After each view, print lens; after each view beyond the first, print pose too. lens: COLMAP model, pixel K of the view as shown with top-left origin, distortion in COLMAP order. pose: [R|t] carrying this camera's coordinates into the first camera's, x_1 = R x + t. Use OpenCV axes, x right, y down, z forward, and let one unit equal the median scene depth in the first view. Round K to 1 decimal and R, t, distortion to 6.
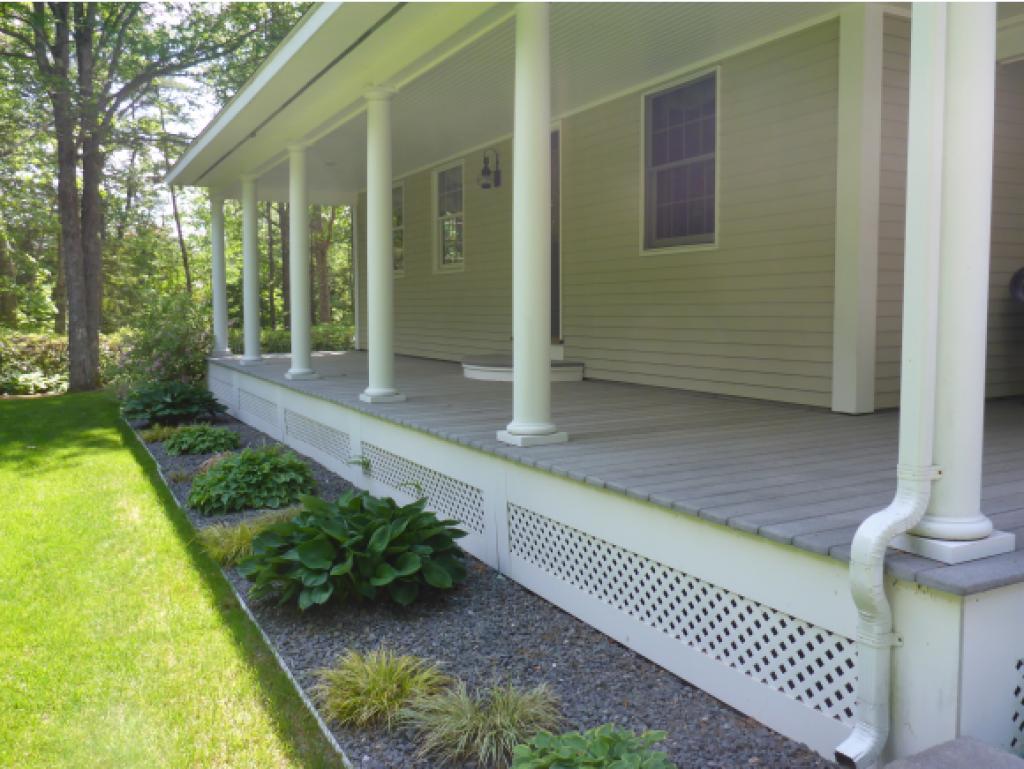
lens RADIAL K [[865.2, 0, 513.7], [0, 865.2, 381.0], [0, 0, 1]] dist [-0.023619, -0.006730]
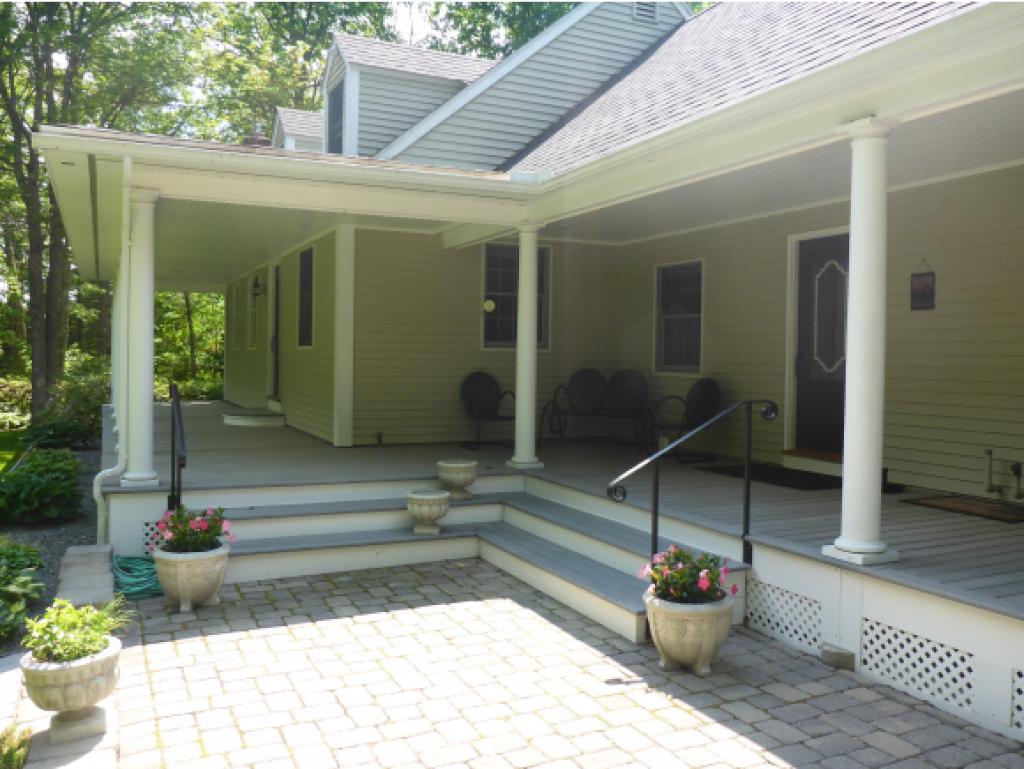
lens RADIAL K [[865.2, 0, 509.9], [0, 865.2, 384.8], [0, 0, 1]] dist [-0.023619, -0.006730]
pose [[0.998436, 0.026140, -0.049416, 0.429987], [-0.028892, 0.998022, -0.055825, -0.000445], [0.047860, 0.057166, 0.997217, -0.404798]]
